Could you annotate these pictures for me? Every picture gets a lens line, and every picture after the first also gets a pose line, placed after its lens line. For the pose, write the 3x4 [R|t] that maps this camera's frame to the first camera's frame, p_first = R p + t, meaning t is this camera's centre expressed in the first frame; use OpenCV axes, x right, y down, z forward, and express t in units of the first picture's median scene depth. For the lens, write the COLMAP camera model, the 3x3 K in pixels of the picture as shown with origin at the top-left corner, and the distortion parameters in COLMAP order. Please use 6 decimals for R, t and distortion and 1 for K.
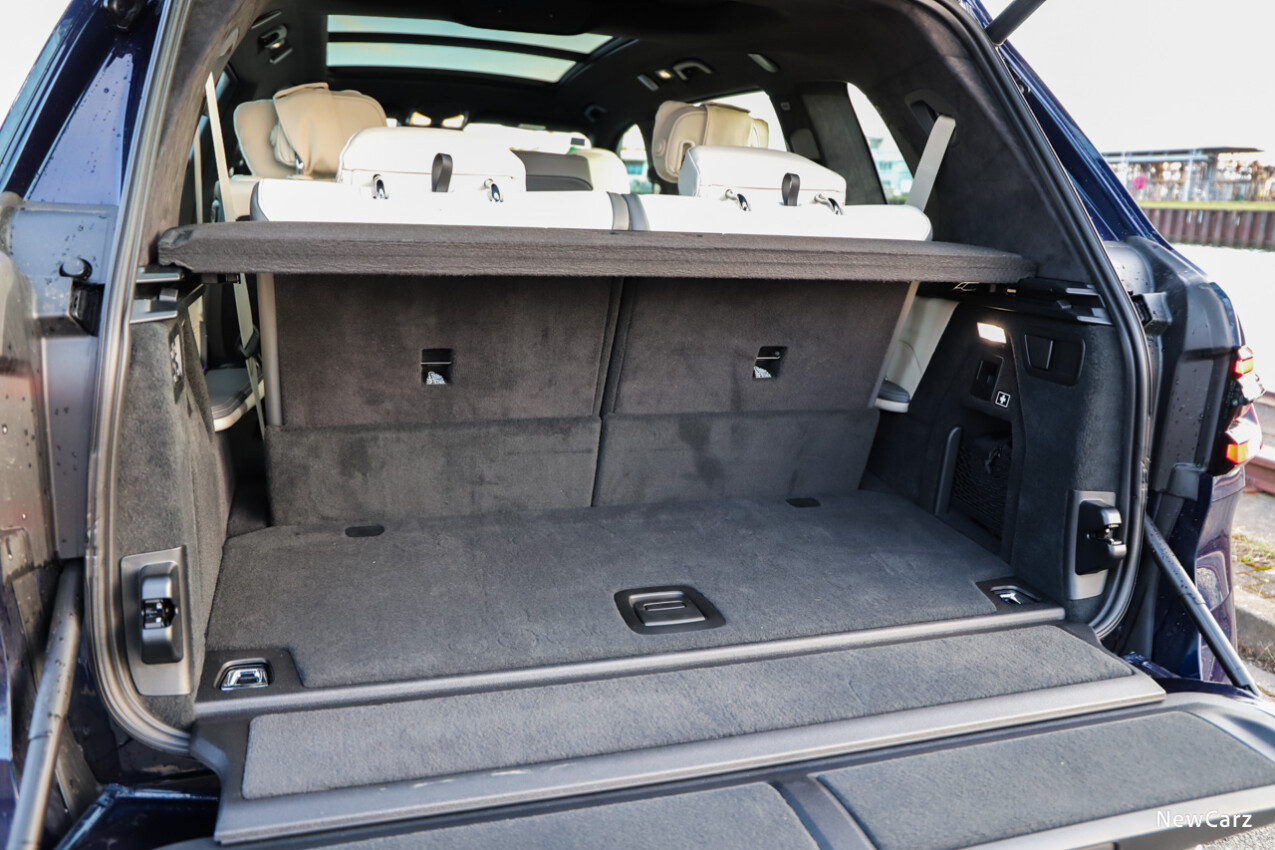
lens RADIAL K [[973.7, 0, 637.7], [0, 973.7, 424.8], [0, 0, 1]] dist [-0.072605, 0.052681]
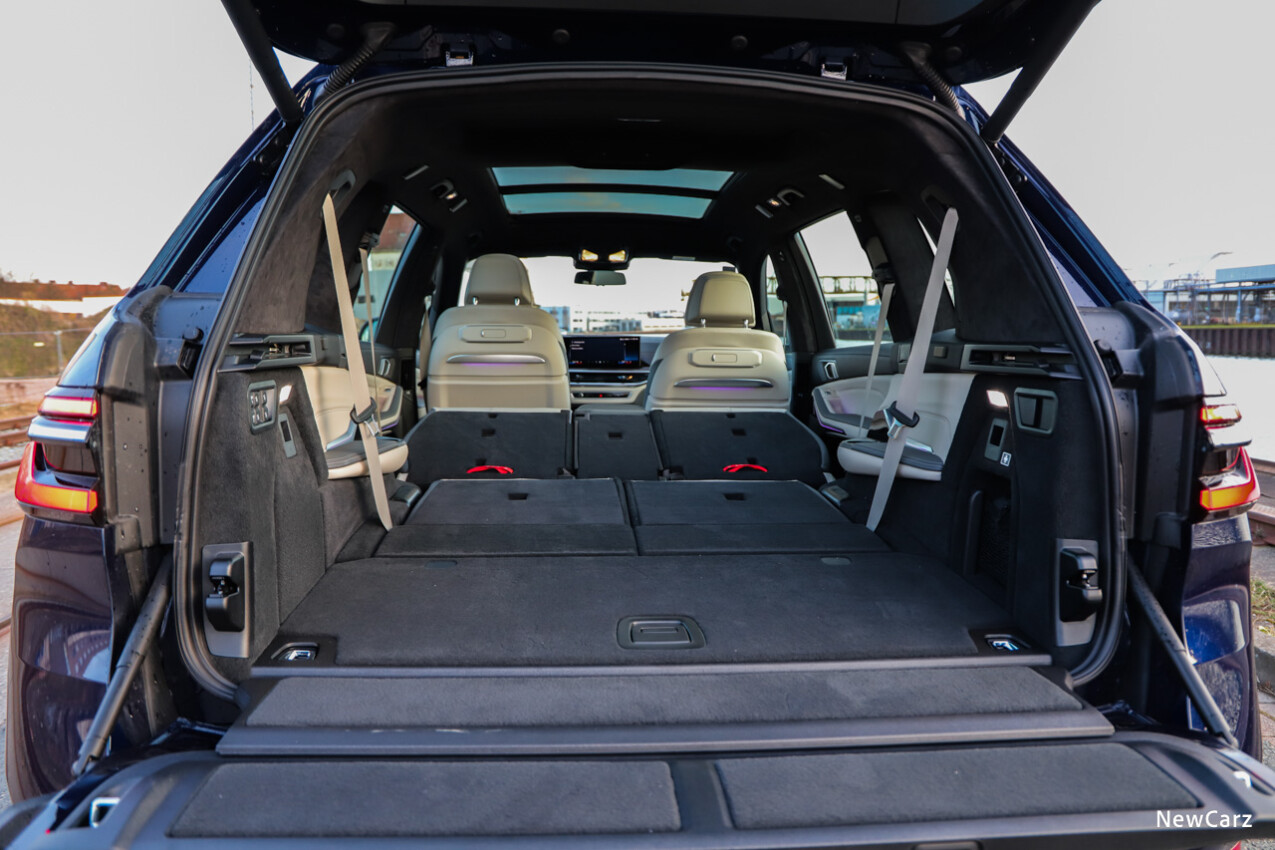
lens RADIAL K [[892.3, 0, 633.5], [0, 892.3, 422.3], [0, 0, 1]] dist [-0.097582, 0.052443]
pose [[0.969851, -0.006669, -0.243607, 0.239818], [-0.026559, 0.990779, -0.132860, 0.080138], [0.242247, 0.135325, 0.960731, -0.034071]]
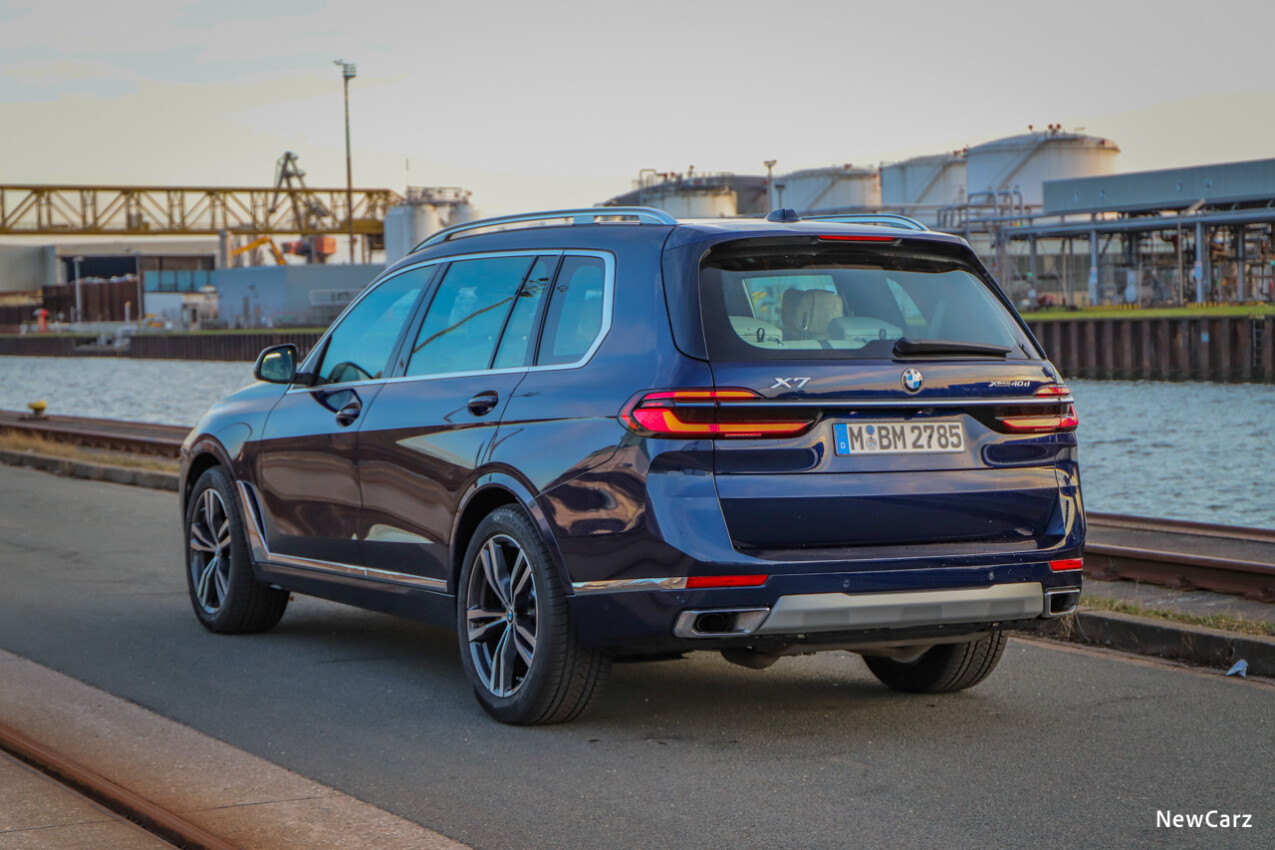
lens RADIAL K [[2563.9, 0, 639.1], [0, 2563.9, 419.3], [0, 0, 1]] dist [0.166576, 0.000000]
pose [[0.981295, -0.046300, 0.186859, -1.755051], [0.082228, 0.978454, -0.189383, 1.196543], [-0.174065, 0.201206, 0.963959, -5.350694]]
